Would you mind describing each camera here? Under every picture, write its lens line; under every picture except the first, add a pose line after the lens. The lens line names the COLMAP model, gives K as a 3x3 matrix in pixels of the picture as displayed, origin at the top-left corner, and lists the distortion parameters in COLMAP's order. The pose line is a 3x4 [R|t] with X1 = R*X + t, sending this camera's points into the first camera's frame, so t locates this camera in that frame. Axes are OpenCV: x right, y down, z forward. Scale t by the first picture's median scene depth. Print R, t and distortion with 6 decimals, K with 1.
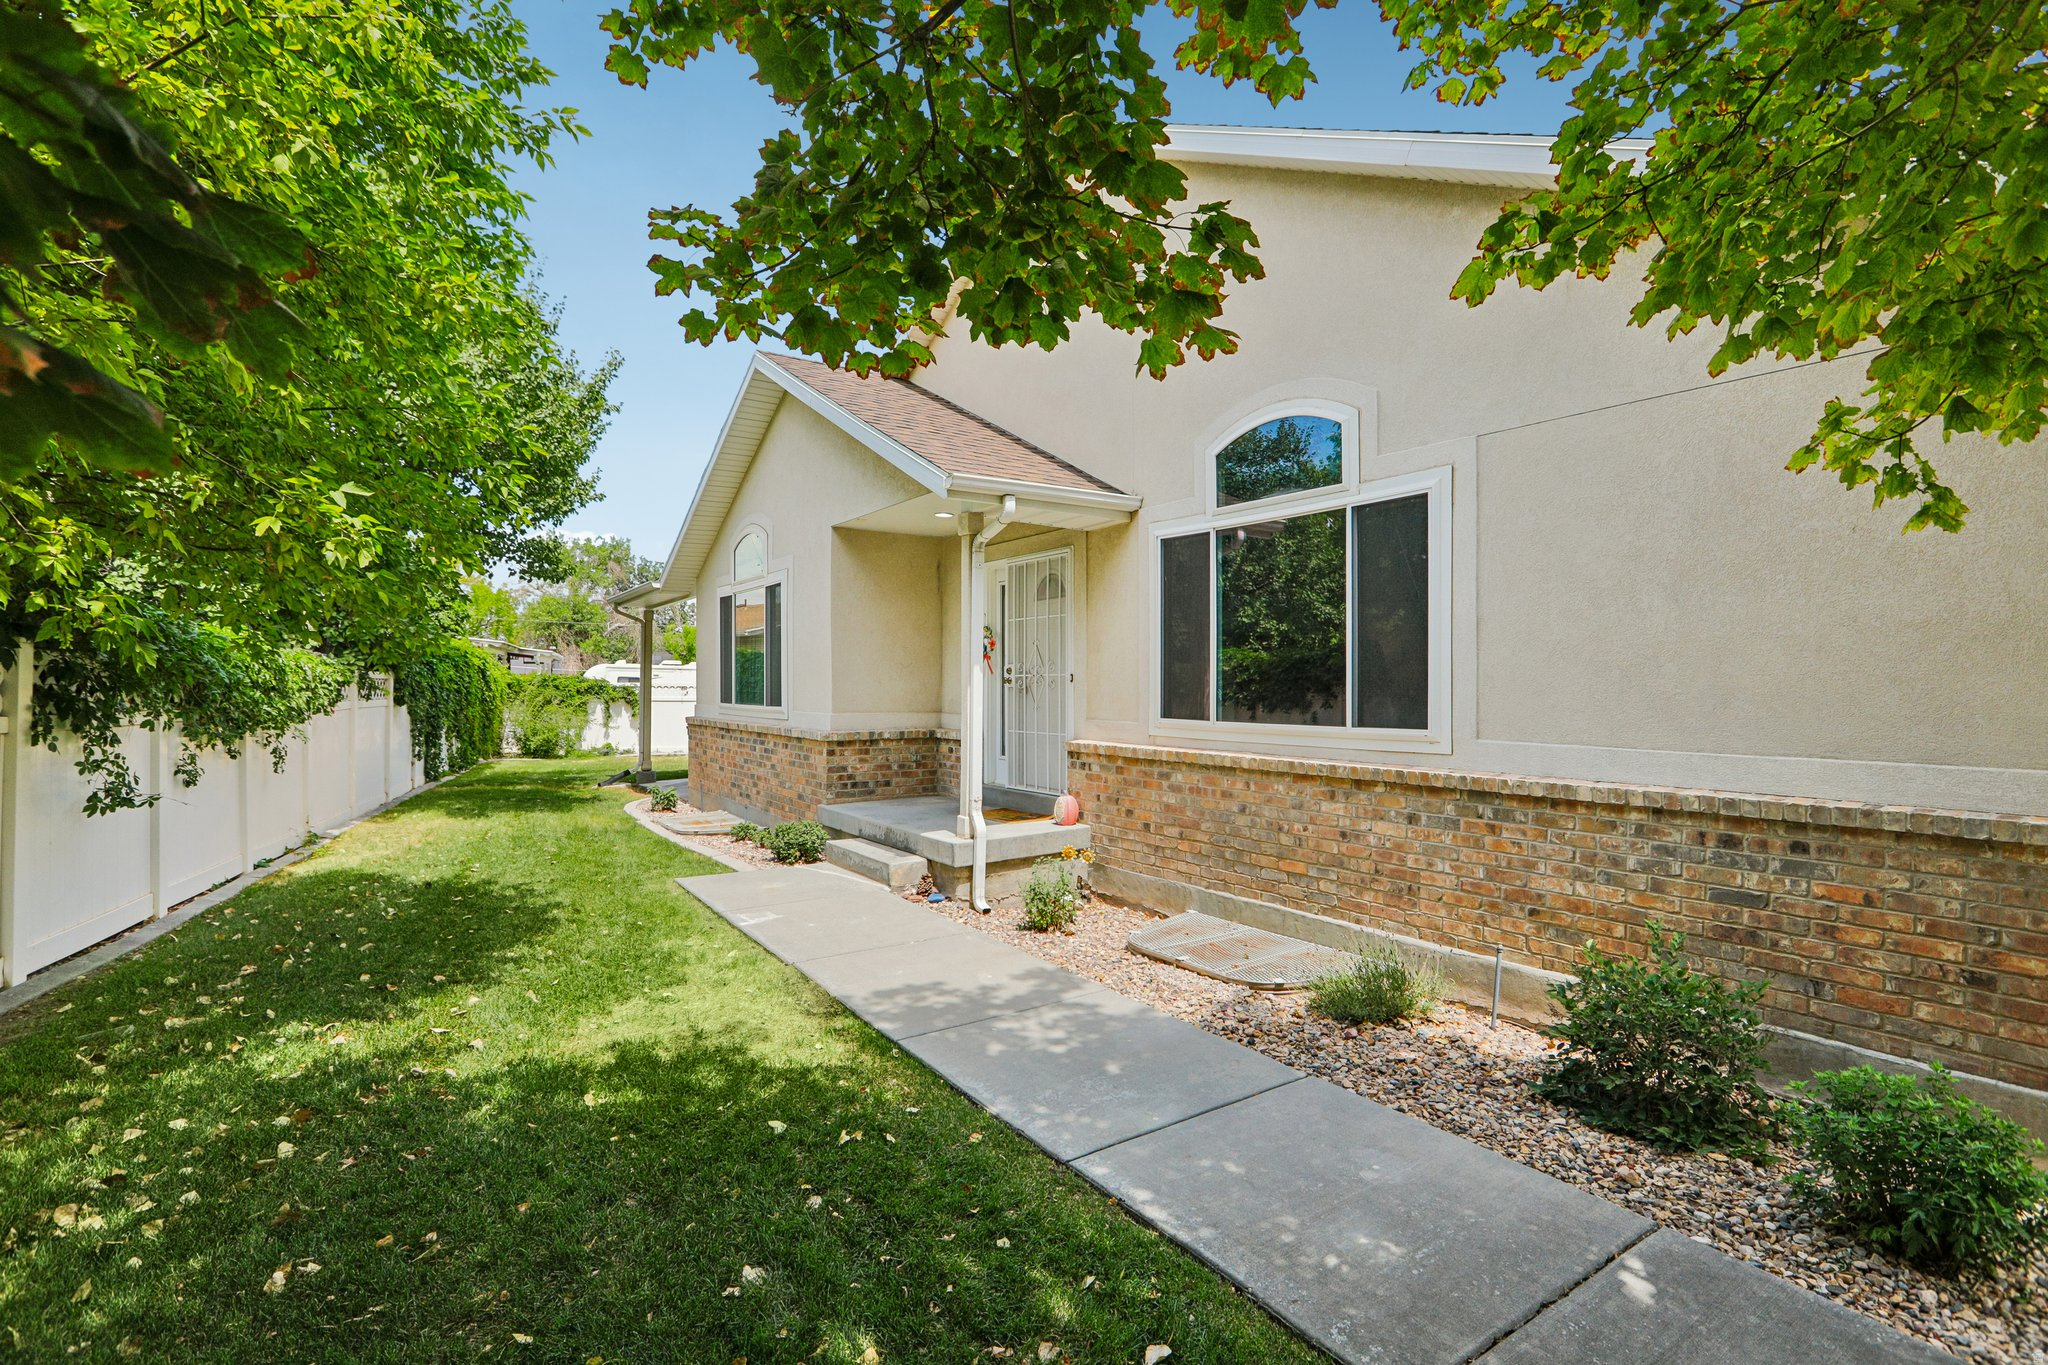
lens RADIAL K [[983.5, 0, 1031.9], [0, 983.5, 691.1], [0, 0, 1]] dist [-0.055087, 0.027320]
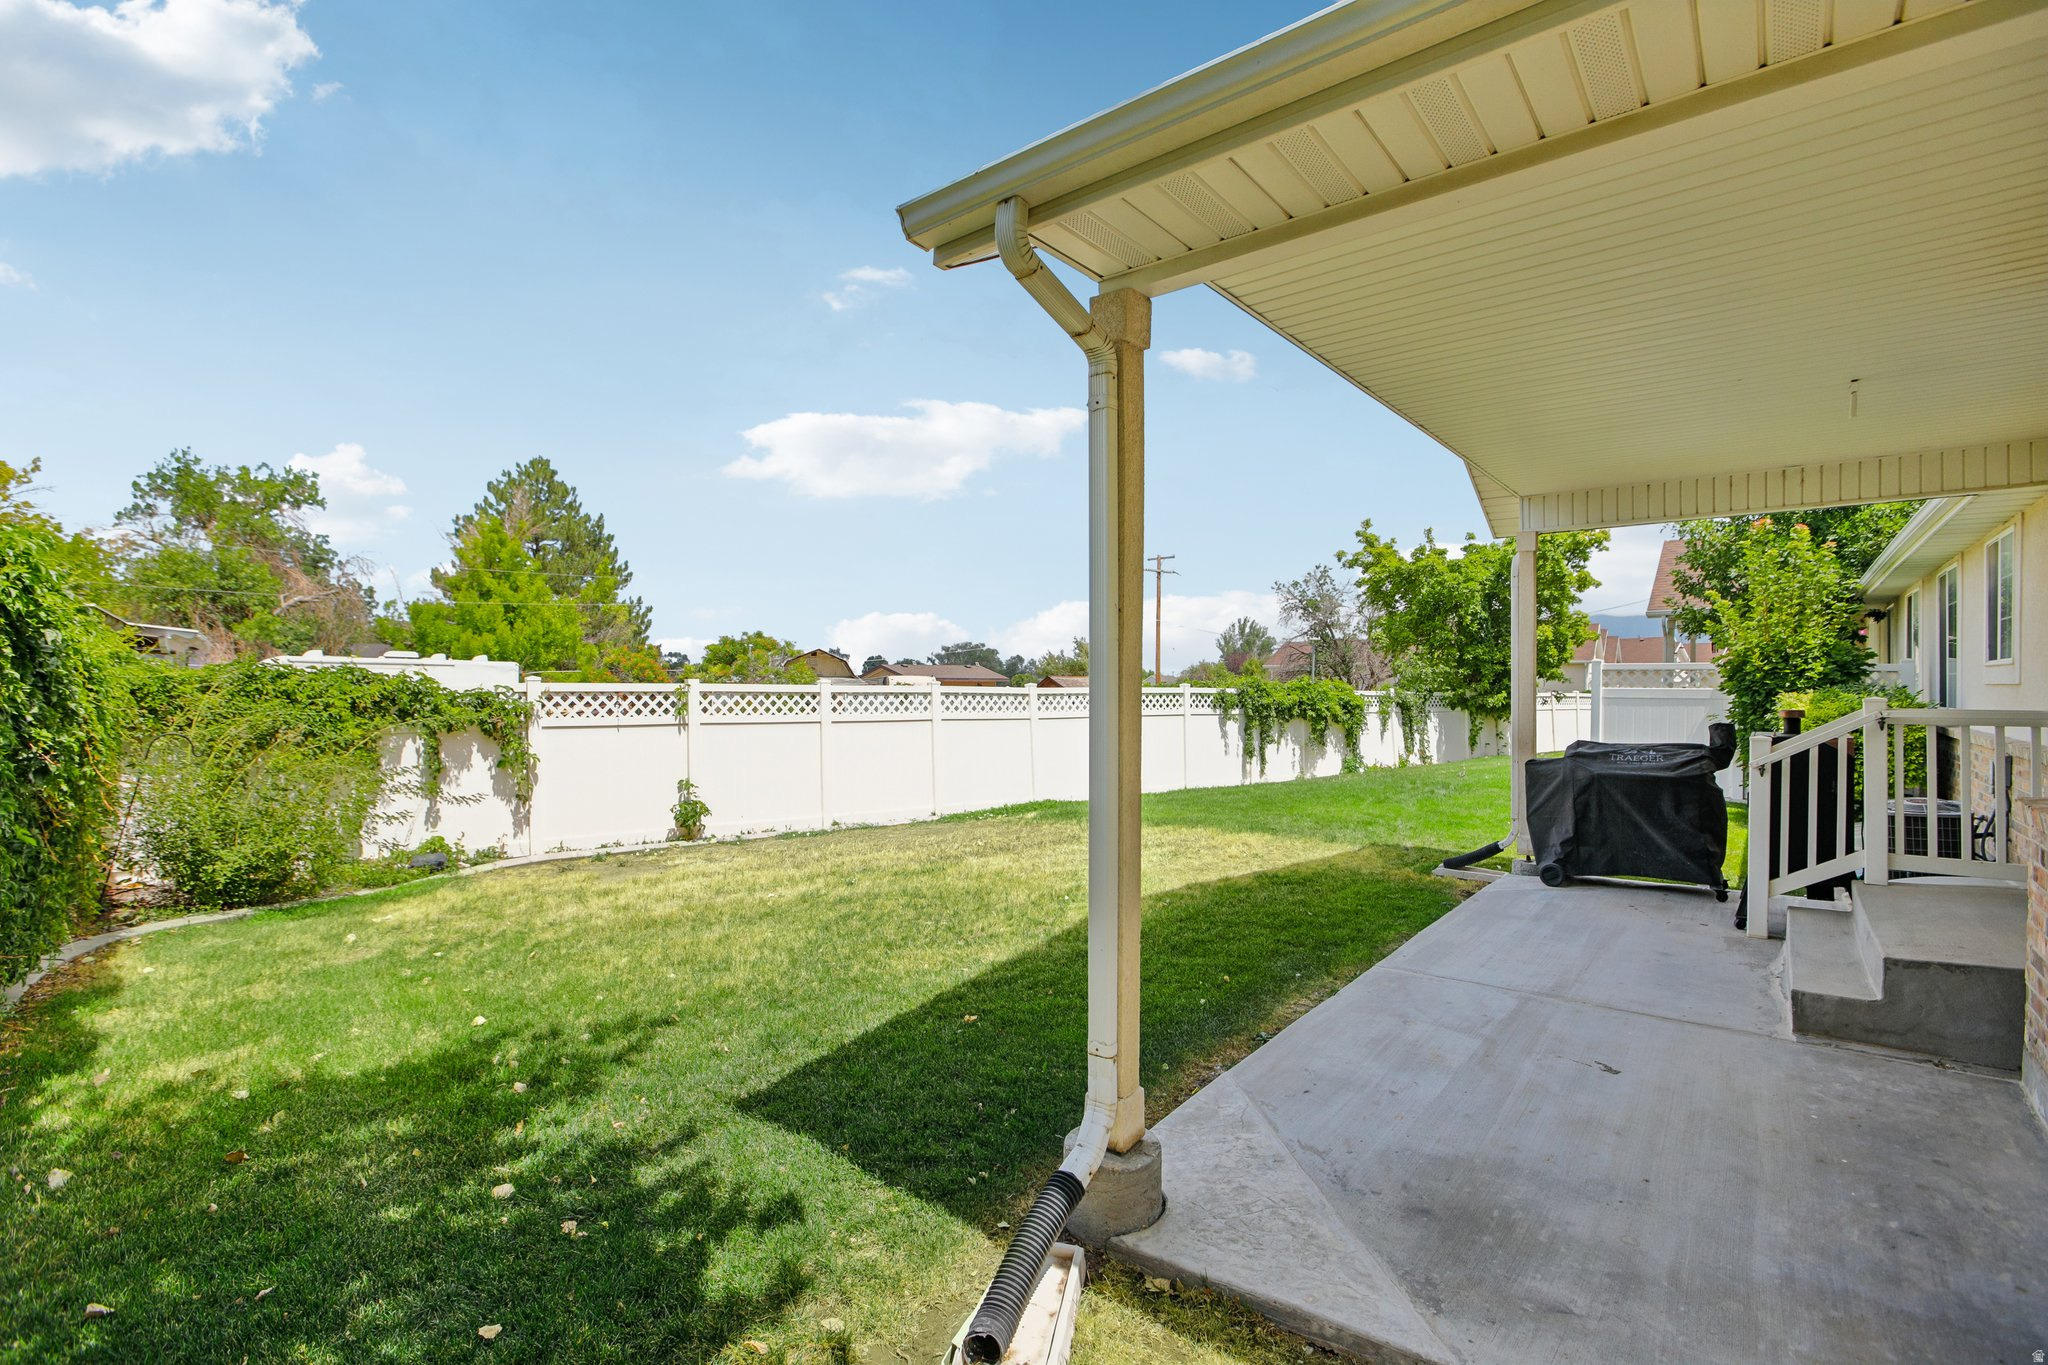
lens RADIAL K [[956.4, 0, 1020.4], [0, 956.4, 686.7], [0, 0, 1]] dist [-0.034165, 0.018658]
pose [[0.958595, -0.004286, 0.284740, -1.238534], [0.005993, 0.999969, -0.005125, -0.016688], [-0.284709, 0.006619, 0.958591, 2.206547]]
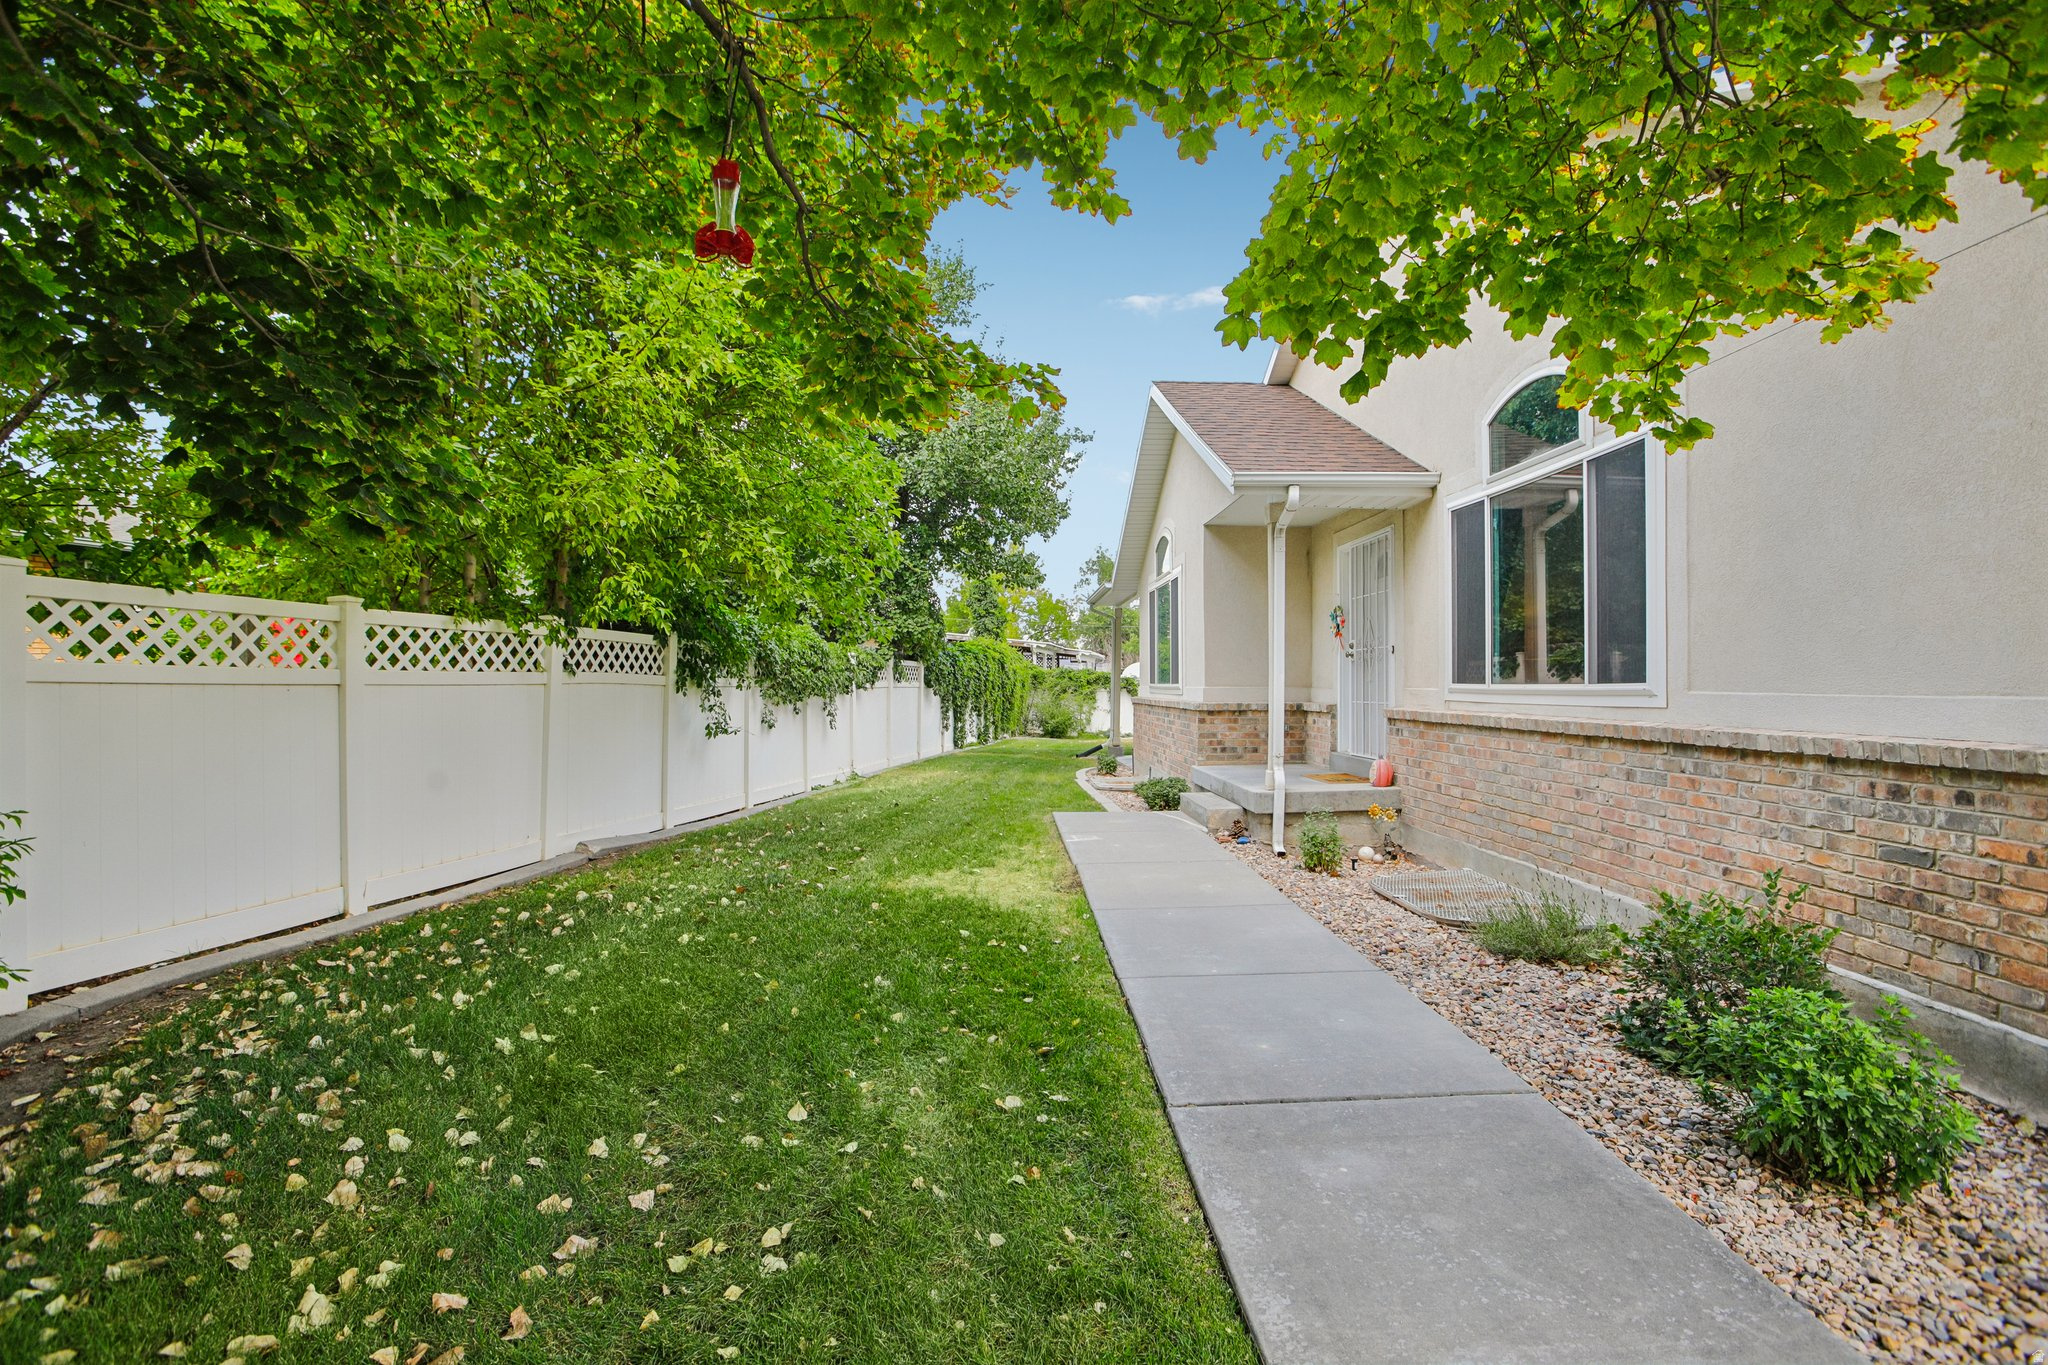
lens RADIAL K [[967.3, 0, 1019.4], [0, 967.3, 686.8], [0, 0, 1]] dist [-0.046259, 0.021182]
pose [[0.844950, -0.001056, -0.534844, 0.335489], [-0.001115, 0.999992, -0.003736, 0.041688], [0.534844, 0.003753, 0.844942, -0.114007]]
